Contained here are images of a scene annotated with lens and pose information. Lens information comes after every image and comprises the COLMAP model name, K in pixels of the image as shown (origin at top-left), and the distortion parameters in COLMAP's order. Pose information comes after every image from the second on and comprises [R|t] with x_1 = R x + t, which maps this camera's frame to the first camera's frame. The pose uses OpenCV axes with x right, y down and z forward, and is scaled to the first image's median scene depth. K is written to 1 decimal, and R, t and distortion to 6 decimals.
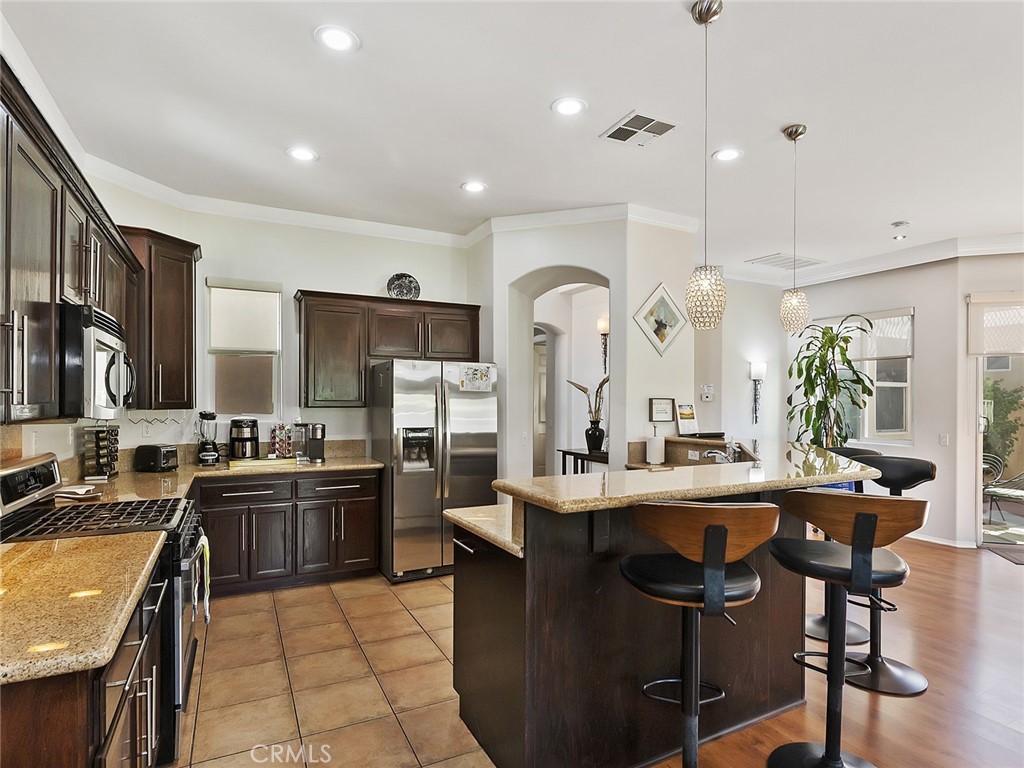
lens RADIAL K [[549.3, 0, 513.8], [0, 549.3, 404.0], [0, 0, 1]] dist [0.002949, -0.000065]
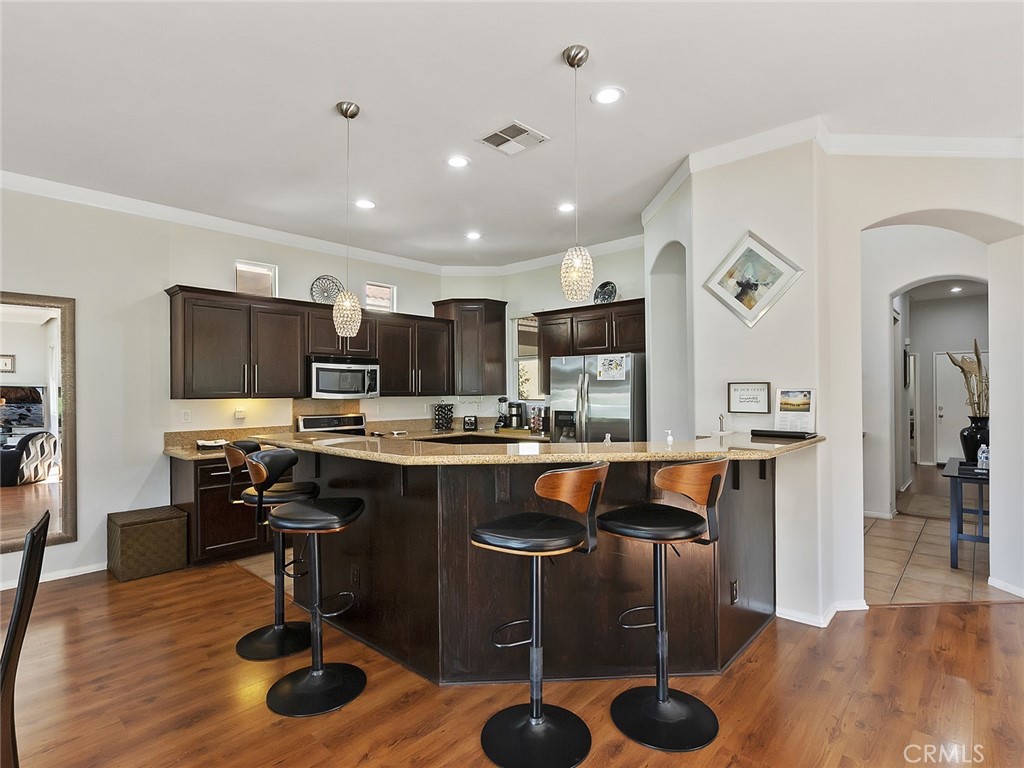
lens RADIAL K [[522.0, 0, 516.4], [0, 522.0, 387.5], [0, 0, 1]] dist [-0.021540, 0.000137]
pose [[0.354932, -0.013149, -0.934800, 0.828457], [0.002501, 0.999911, -0.013116, 0.005171], [0.934889, 0.002317, 0.354933, 0.446342]]
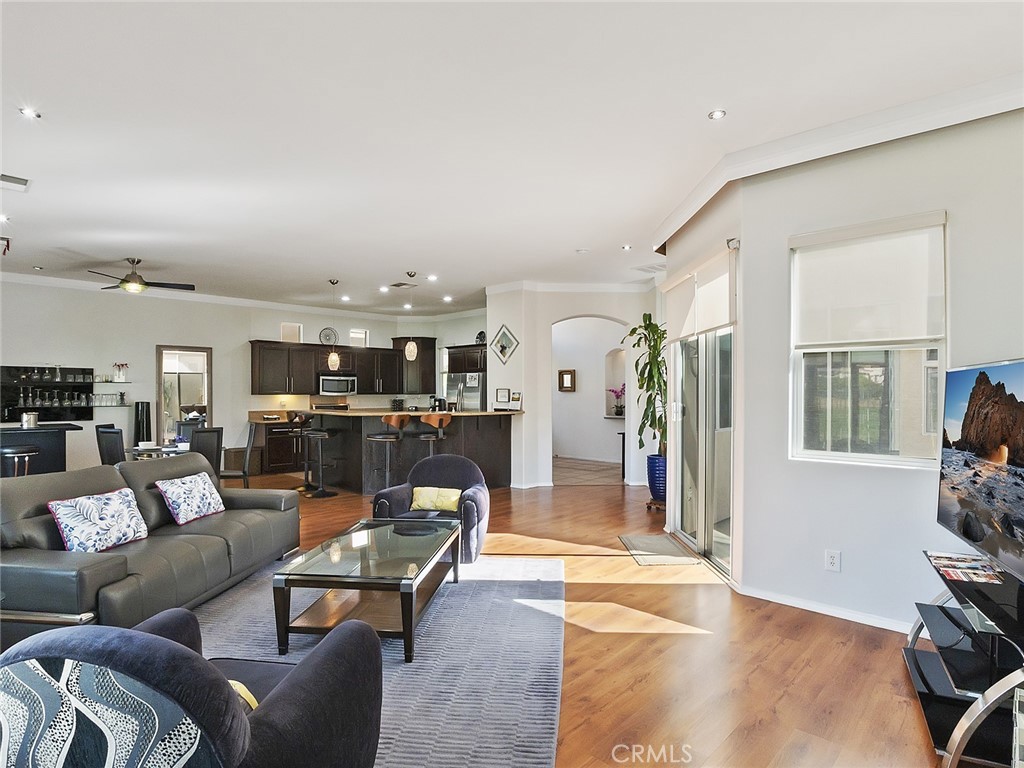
lens RADIAL K [[549.3, 0, 506.4], [0, 549.3, 388.6], [0, 0, 1]] dist [0.002949, -0.000065]
pose [[0.310204, -0.010334, -0.950614, 1.967637], [-0.004343, 0.999915, -0.012288, 0.010885], [0.950660, 0.007941, 0.310133, 0.459509]]
